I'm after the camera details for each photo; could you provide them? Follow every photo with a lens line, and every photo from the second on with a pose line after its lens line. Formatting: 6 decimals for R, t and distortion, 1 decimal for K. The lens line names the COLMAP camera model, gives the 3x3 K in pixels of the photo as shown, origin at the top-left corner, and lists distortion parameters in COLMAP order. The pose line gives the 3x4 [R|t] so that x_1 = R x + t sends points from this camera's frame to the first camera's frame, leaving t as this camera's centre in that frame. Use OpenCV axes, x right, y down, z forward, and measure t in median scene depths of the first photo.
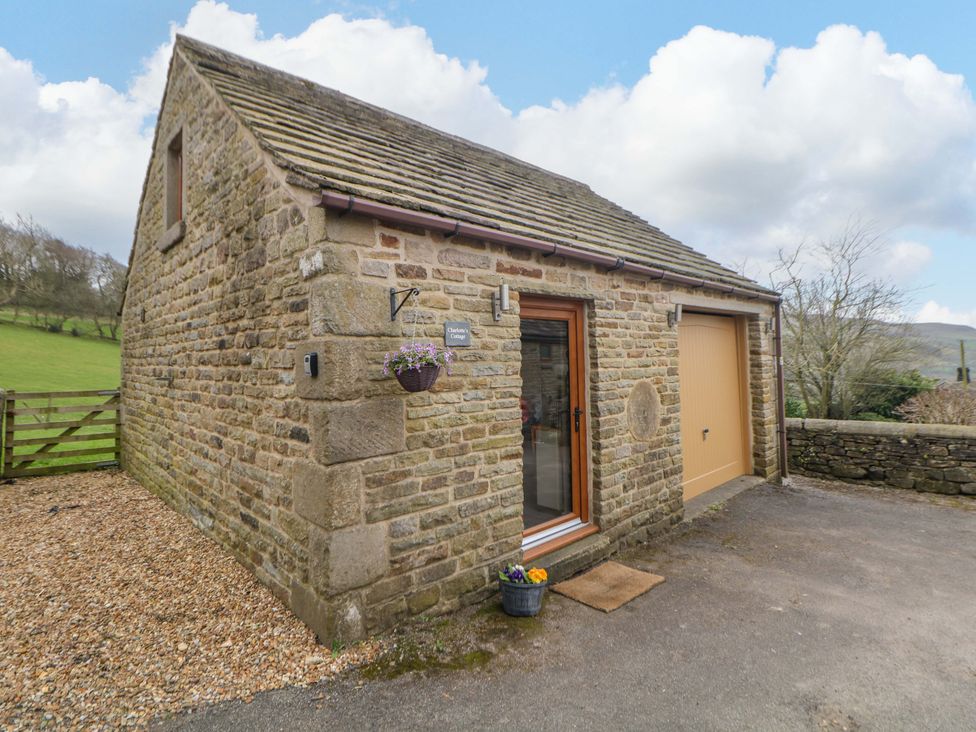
lens RADIAL K [[515.5, 0, 490.4], [0, 515.5, 339.3], [0, 0, 1]] dist [0.001072, -0.010417]
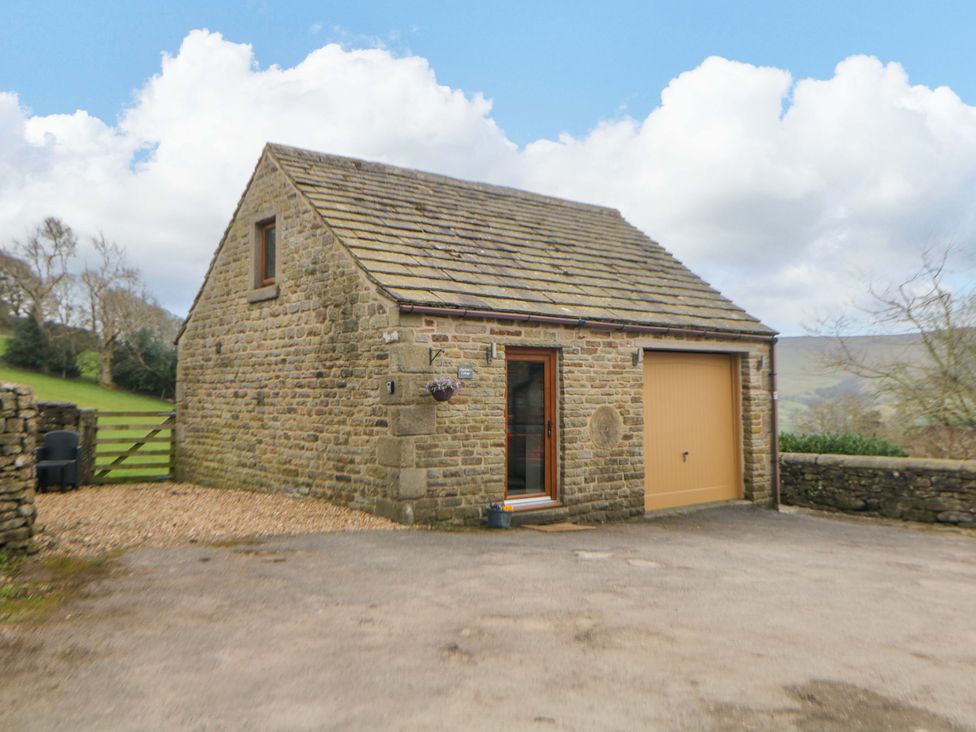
lens RADIAL K [[866.7, 0, 488.5], [0, 866.7, 343.9], [0, 0, 1]] dist [0.029194, -0.011914]
pose [[0.996638, 0.012535, -0.080968, 0.159021], [-0.014247, 0.999686, -0.020593, -0.028439], [0.080685, 0.021678, 0.996504, -1.221652]]
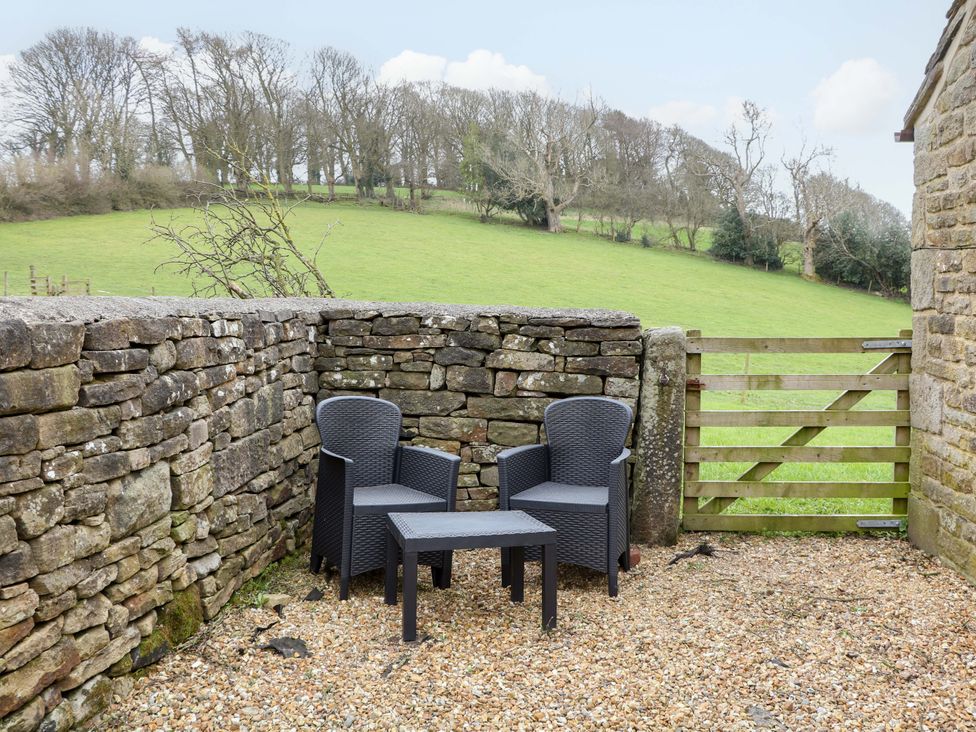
lens RADIAL K [[915.9, 0, 497.1], [0, 915.9, 355.0], [0, 0, 1]] dist [-0.134133, 0.000000]
pose [[0.673979, 0.053307, -0.736825, -0.650943], [0.035752, 0.993871, 0.104606, 0.046519], [0.737885, -0.096845, 0.667942, 0.497057]]
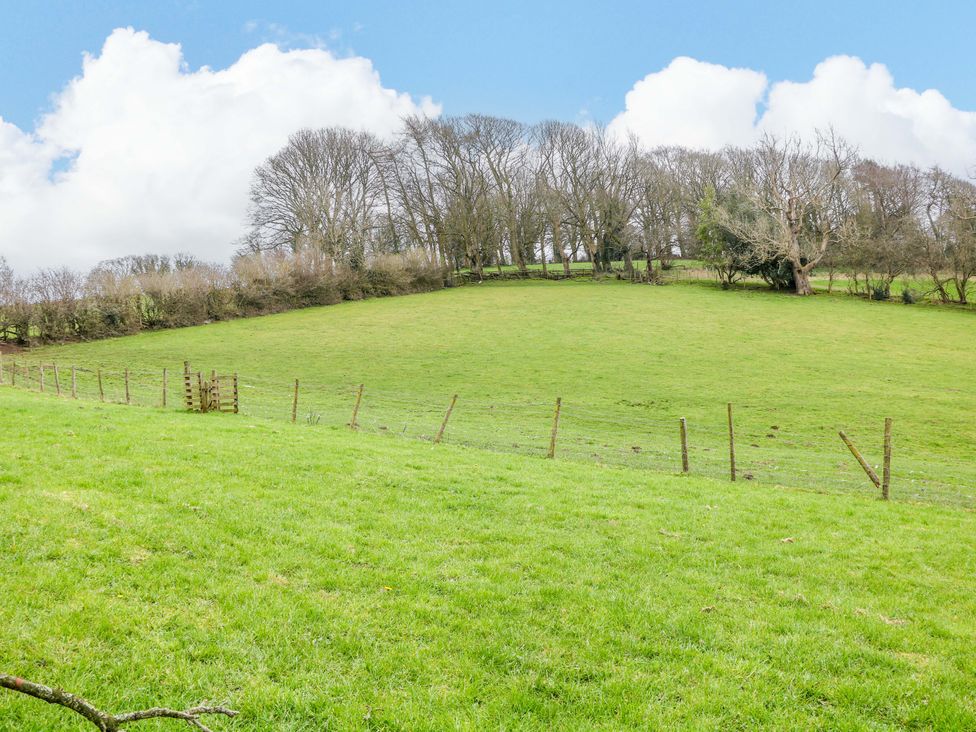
lens RADIAL K [[915.0, 0, 483.2], [0, 915.0, 357.8], [0, 0, 1]] dist [-0.122144, 0.000000]
pose [[0.430401, -0.035655, -0.901933, -1.039476], [0.094341, 0.995524, 0.005664, 0.071024], [0.897694, -0.087527, 0.431838, 1.168611]]
